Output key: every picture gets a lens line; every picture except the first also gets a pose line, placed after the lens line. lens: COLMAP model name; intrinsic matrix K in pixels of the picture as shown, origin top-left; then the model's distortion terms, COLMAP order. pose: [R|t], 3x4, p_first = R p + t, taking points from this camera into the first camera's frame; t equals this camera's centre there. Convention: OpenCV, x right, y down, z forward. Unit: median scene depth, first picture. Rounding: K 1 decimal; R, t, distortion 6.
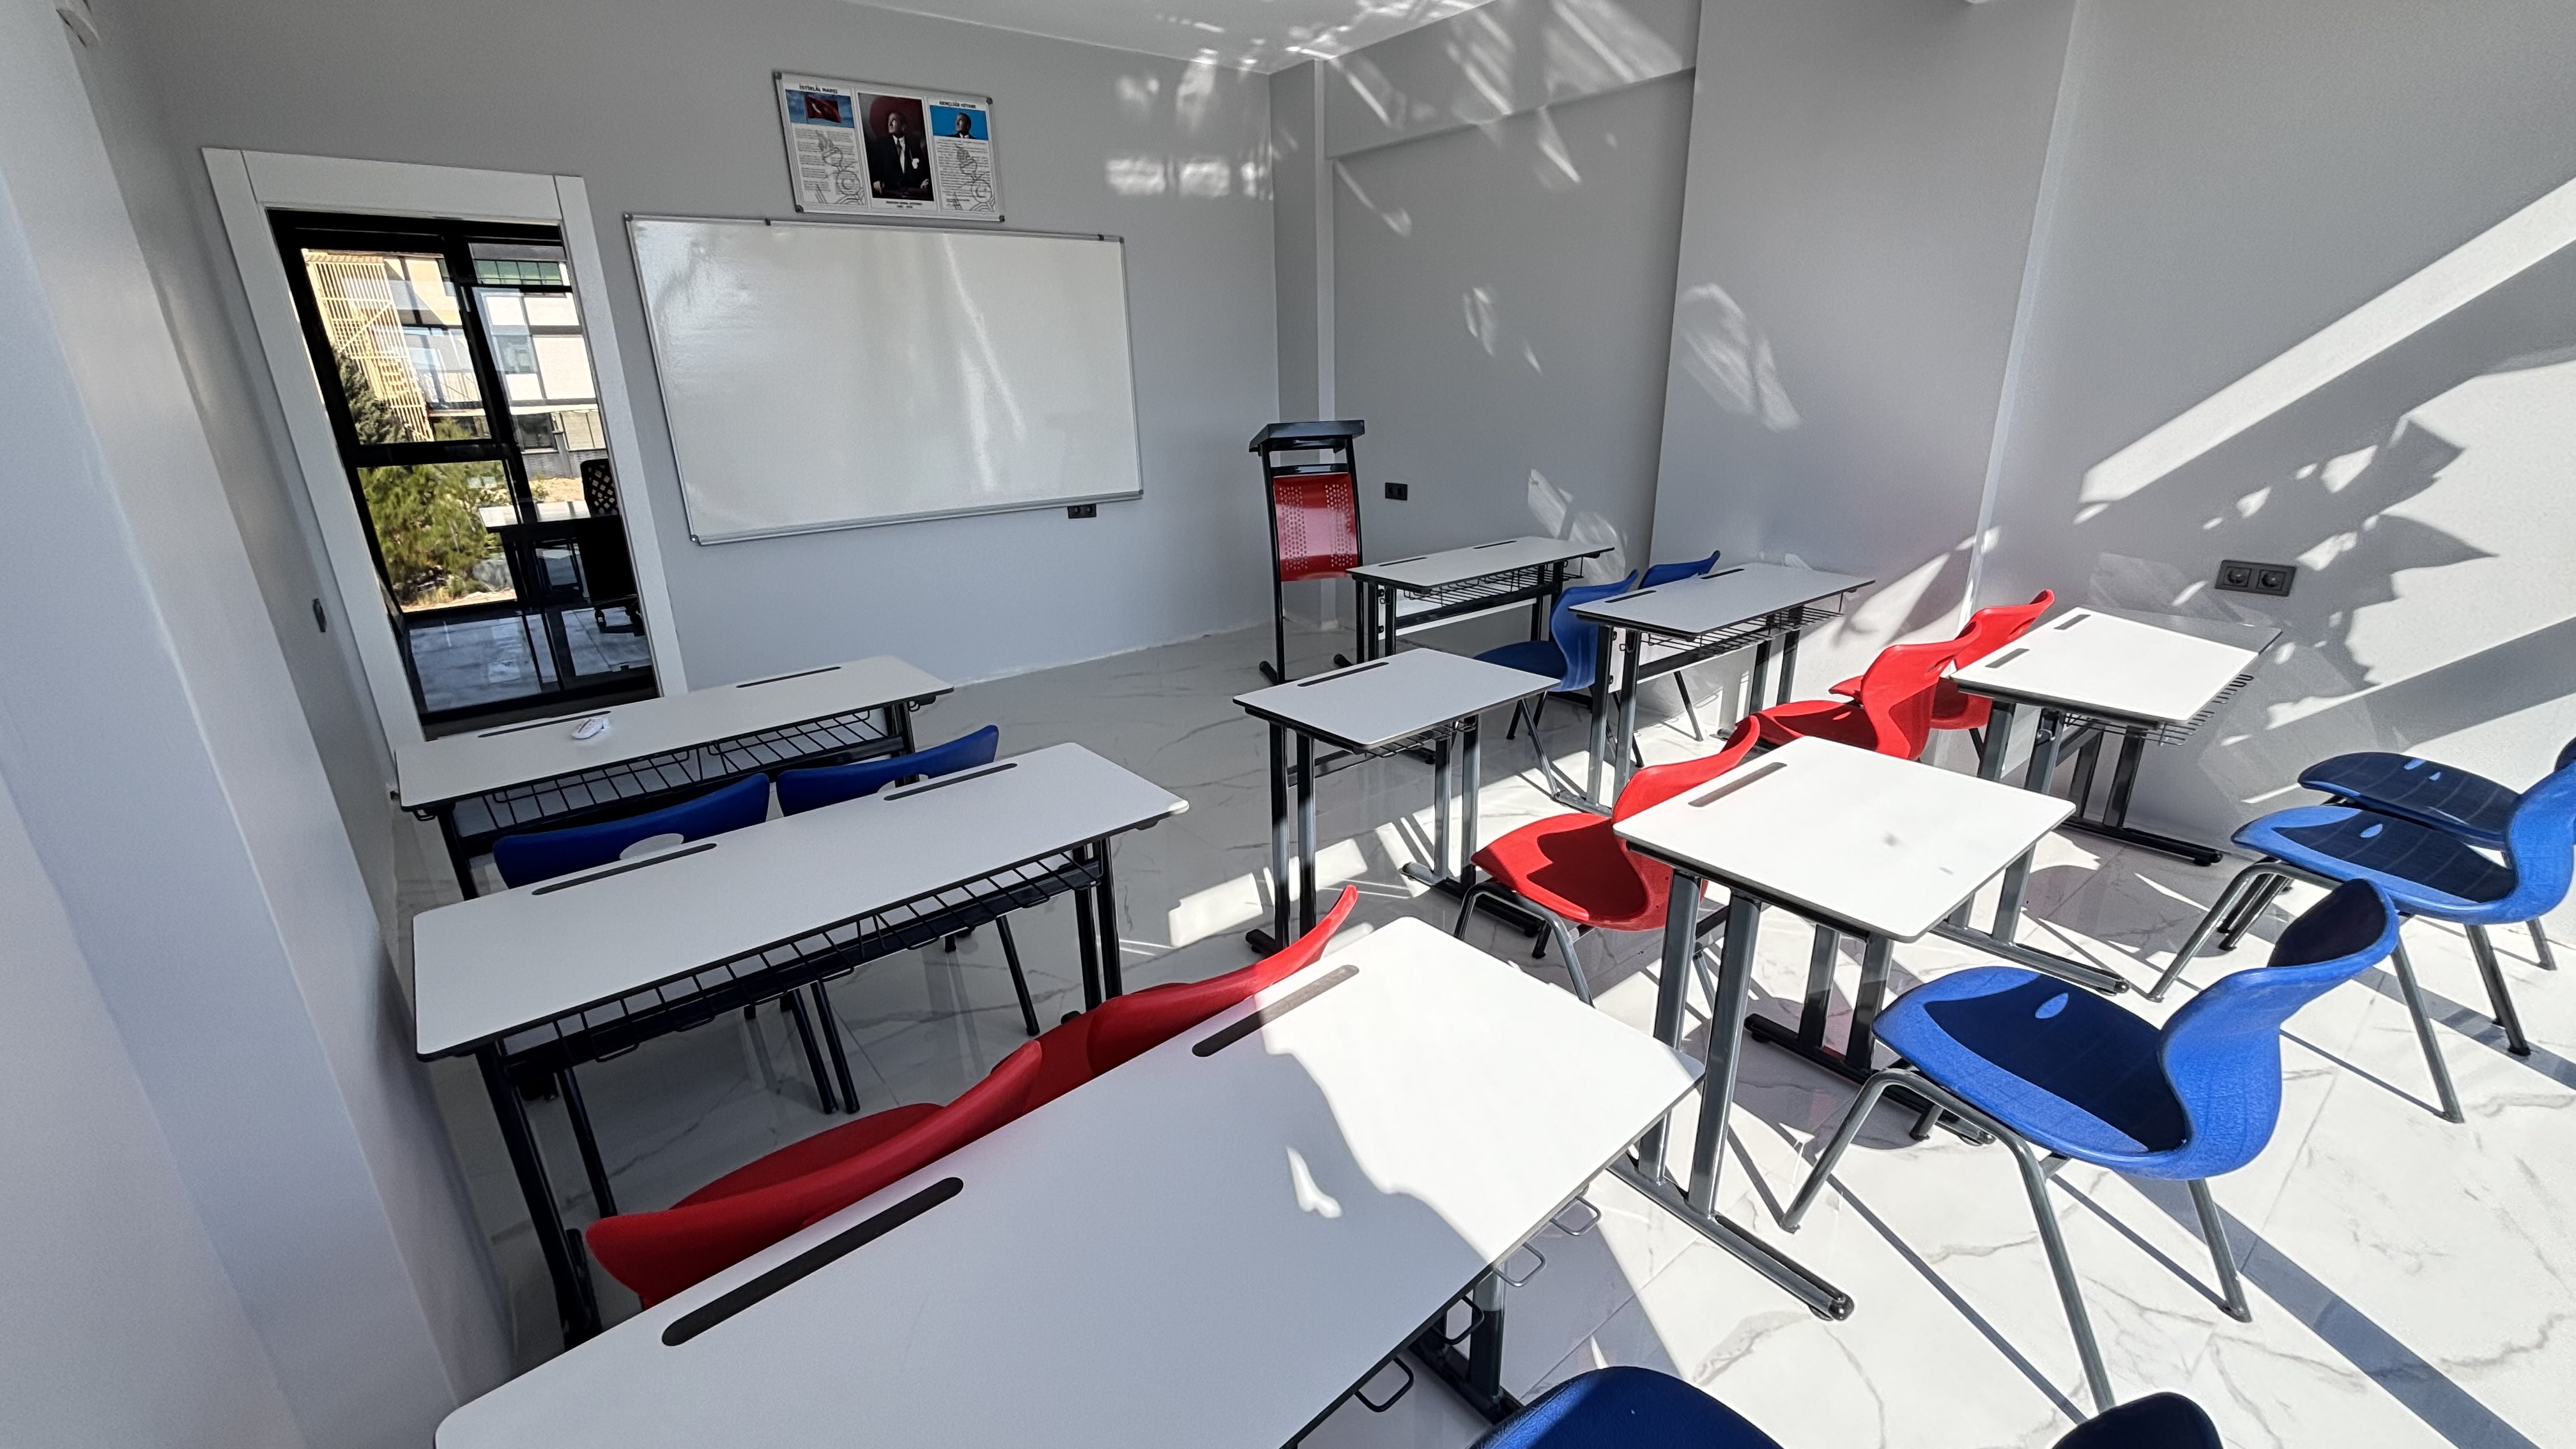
lens RADIAL K [[1041.8, 0, 1274.7], [0, 1041.8, 727.3], [0, 0, 1]] dist [0.000232, -0.000117]
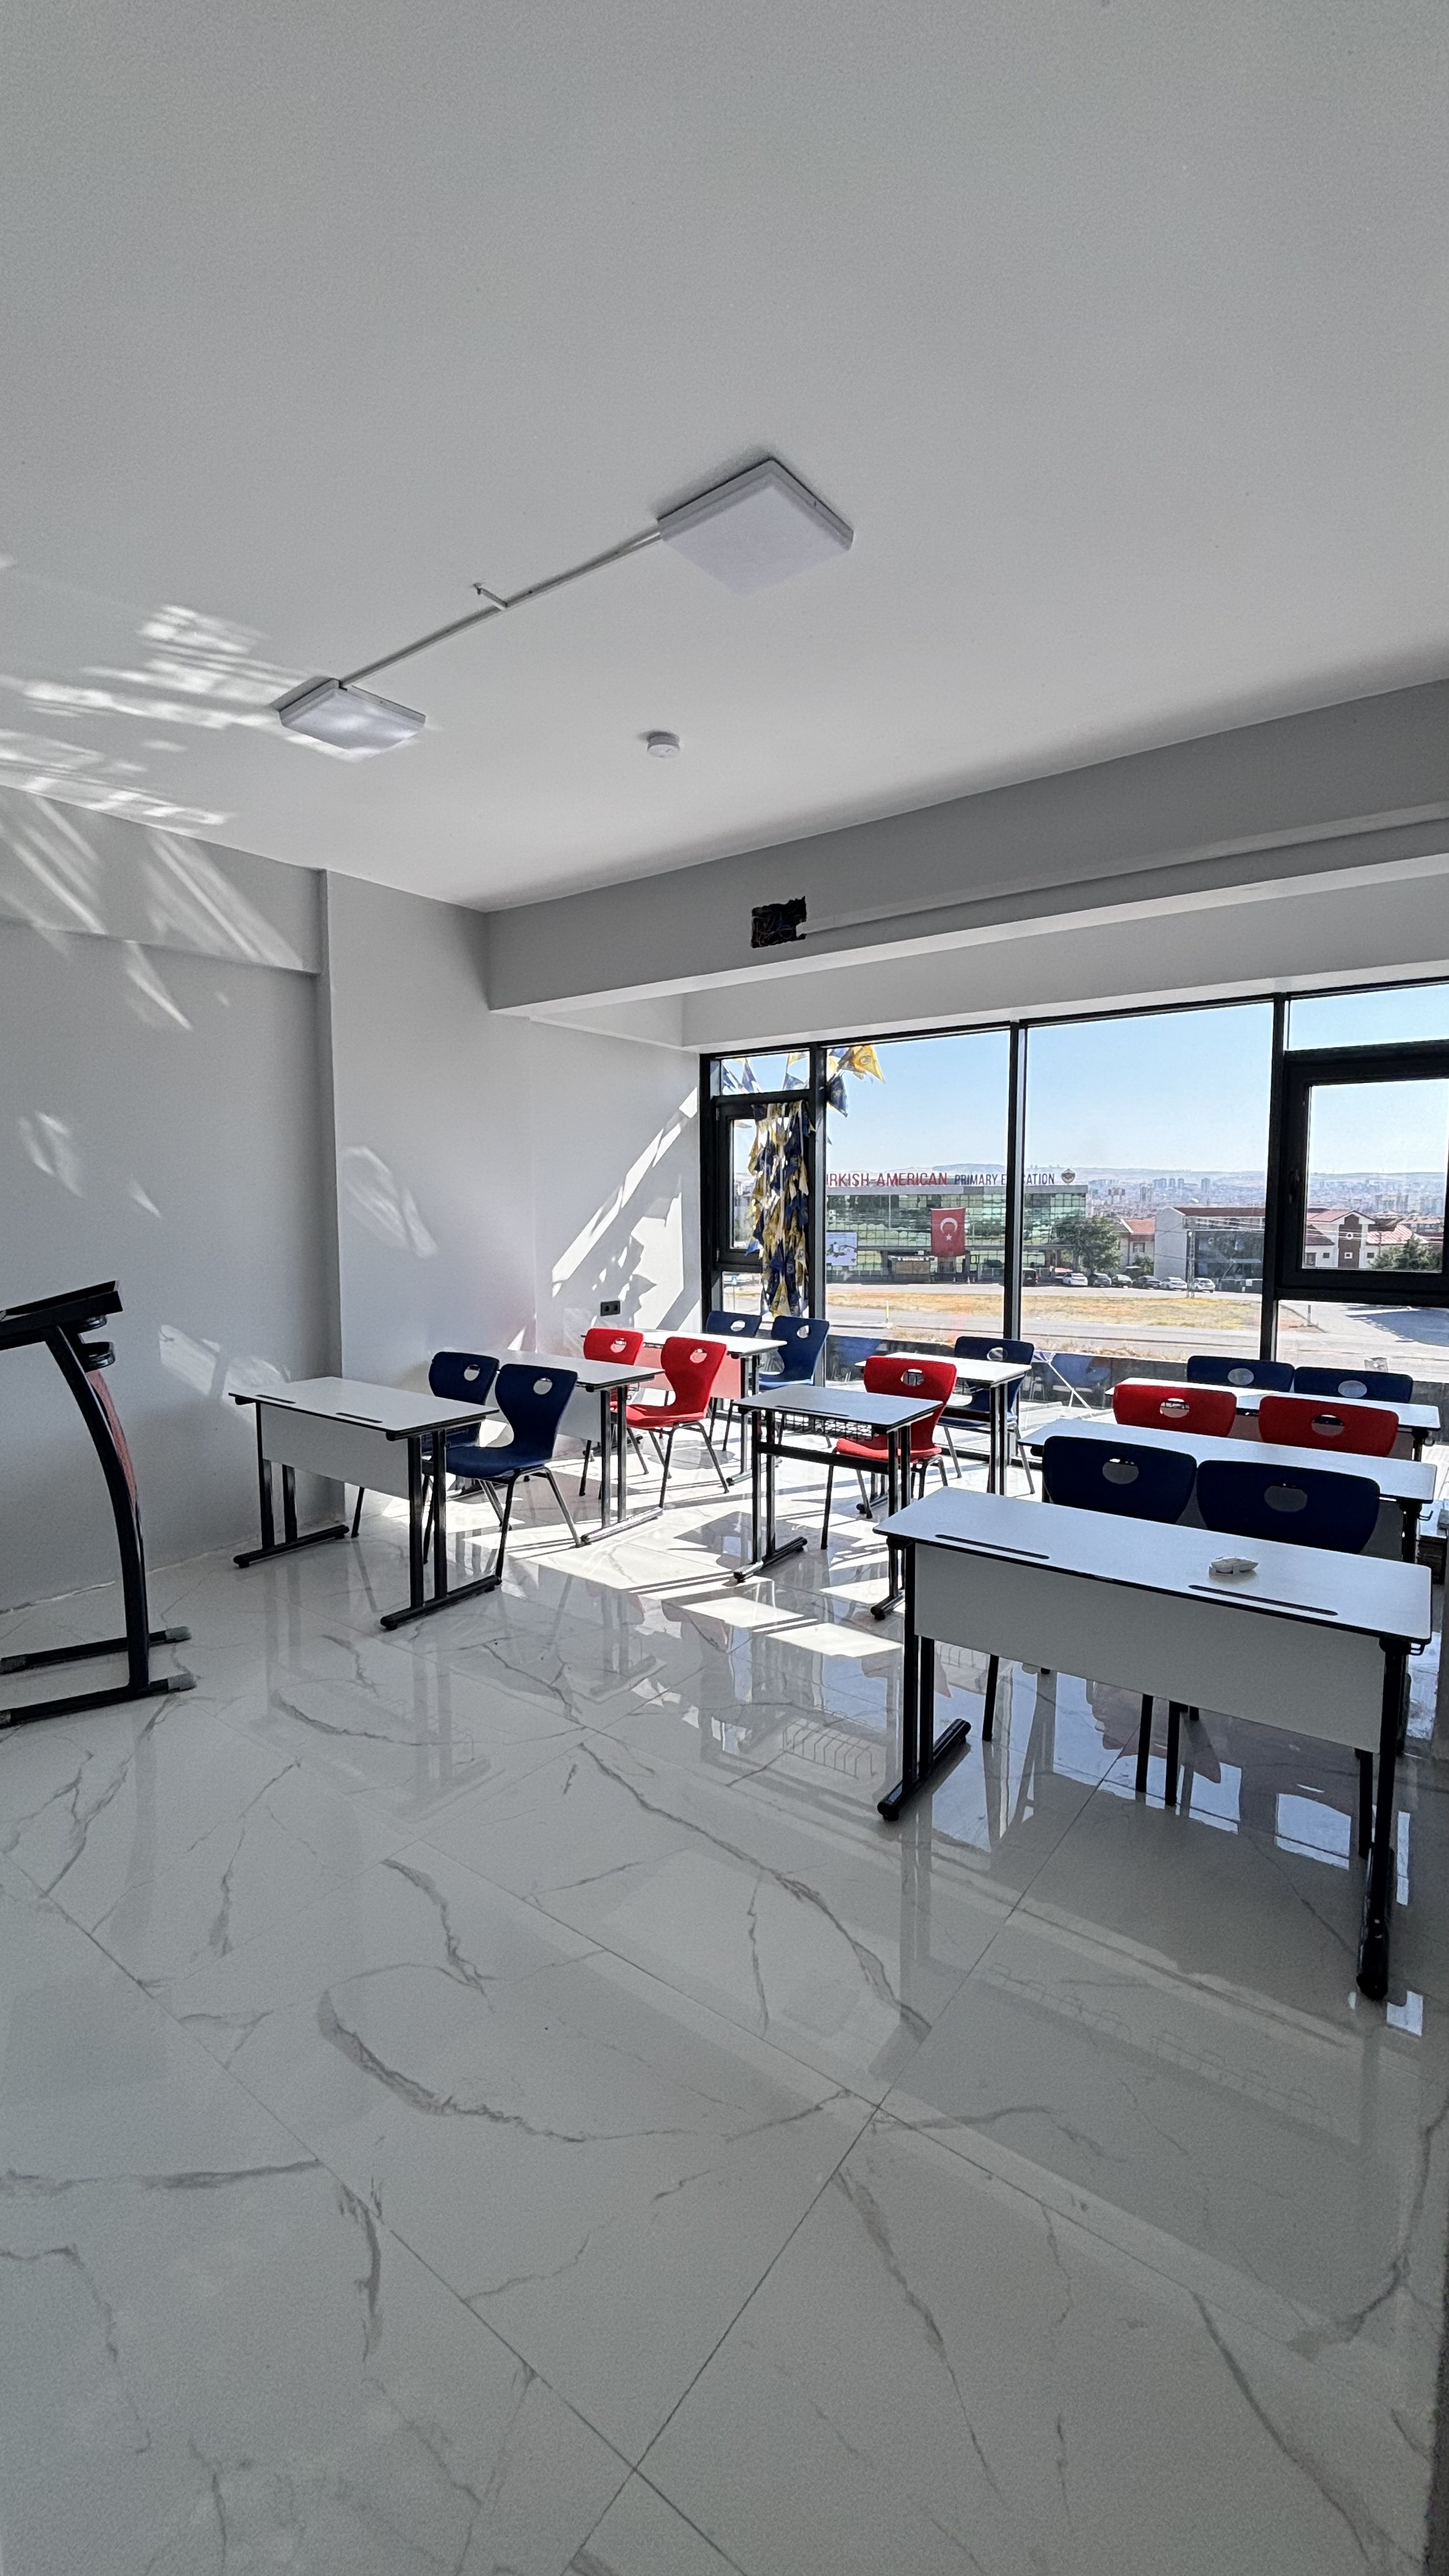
lens RADIAL K [[1041.8, 0, 729.3], [0, 1041.8, 1293.7], [0, 0, 1]] dist [0.000232, -0.000117]
pose [[-0.257673, -0.060035, 0.964365, -0.843983], [0.326125, 0.934095, 0.145290, -0.296760], [-0.909531, 0.351941, -0.221112, 0.921342]]
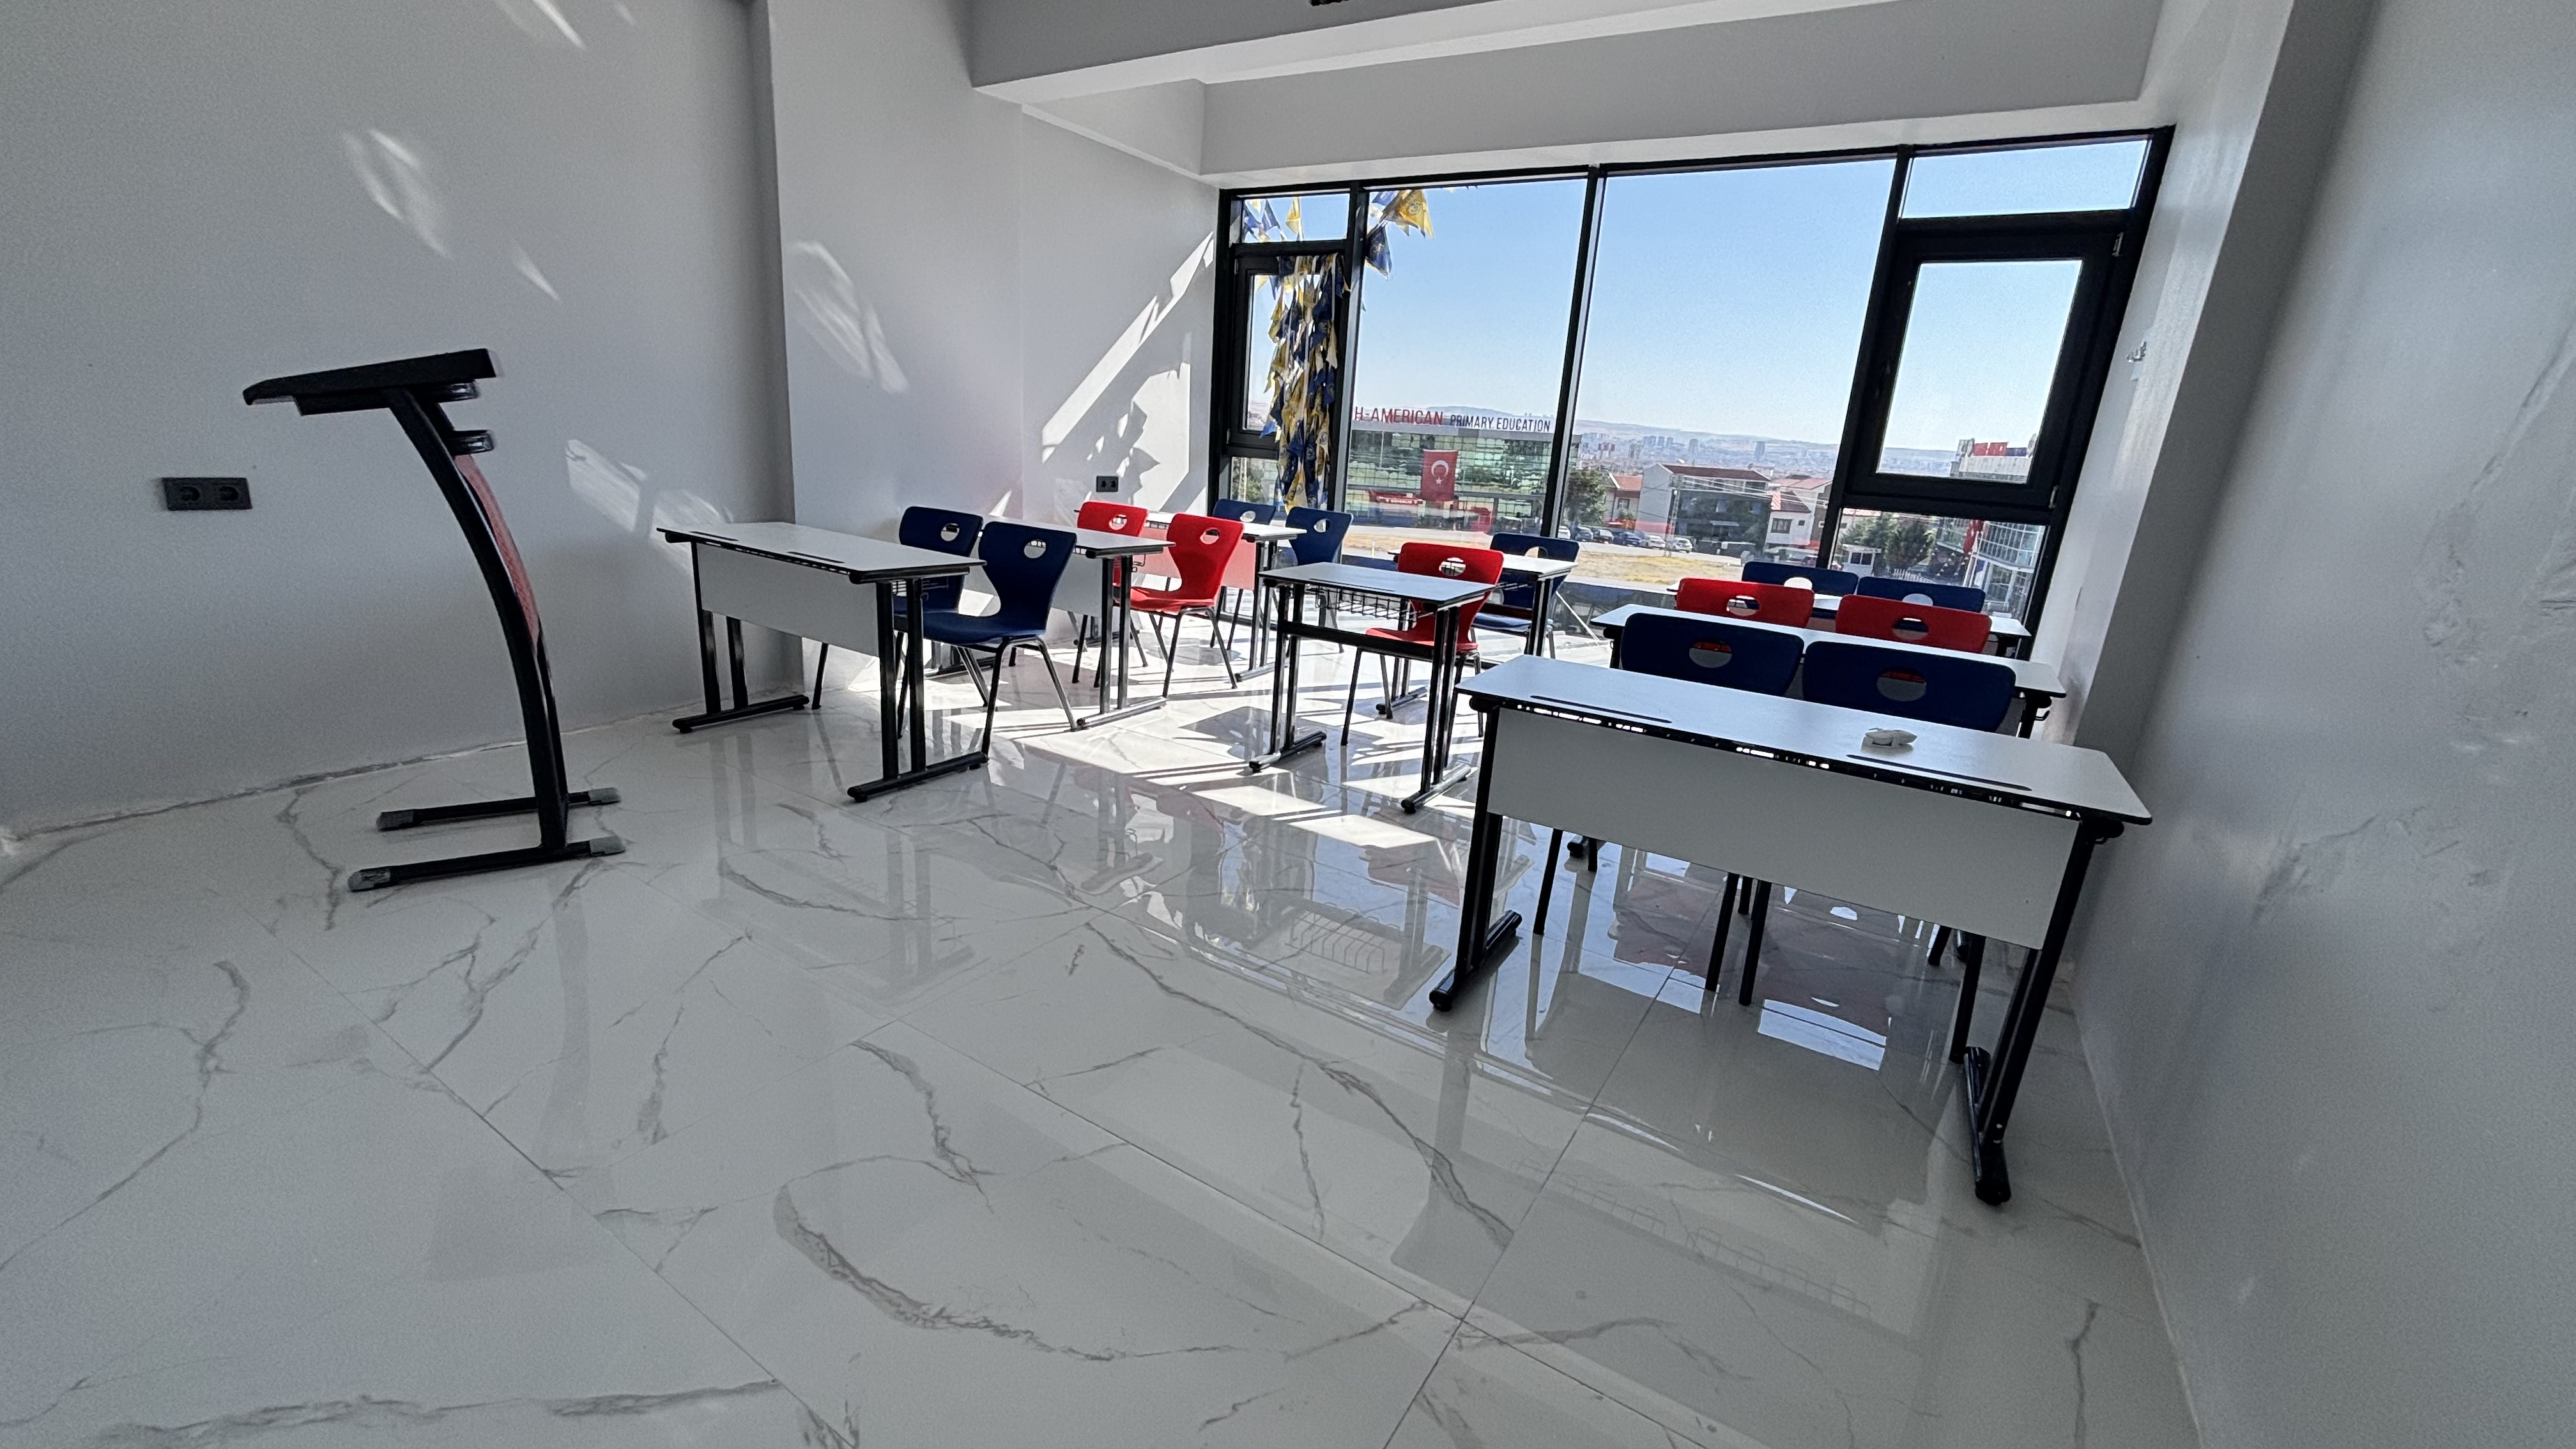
lens RADIAL K [[1041.8, 0, 1286.8], [0, 1041.8, 728.7], [0, 0, 1]] dist [0.000232, -0.000117]
pose [[-0.321039, -0.253889, 0.912400, -0.725284], [0.258327, 0.903390, 0.342278, -0.227001], [-0.911154, 0.345582, -0.224437, 0.954282]]
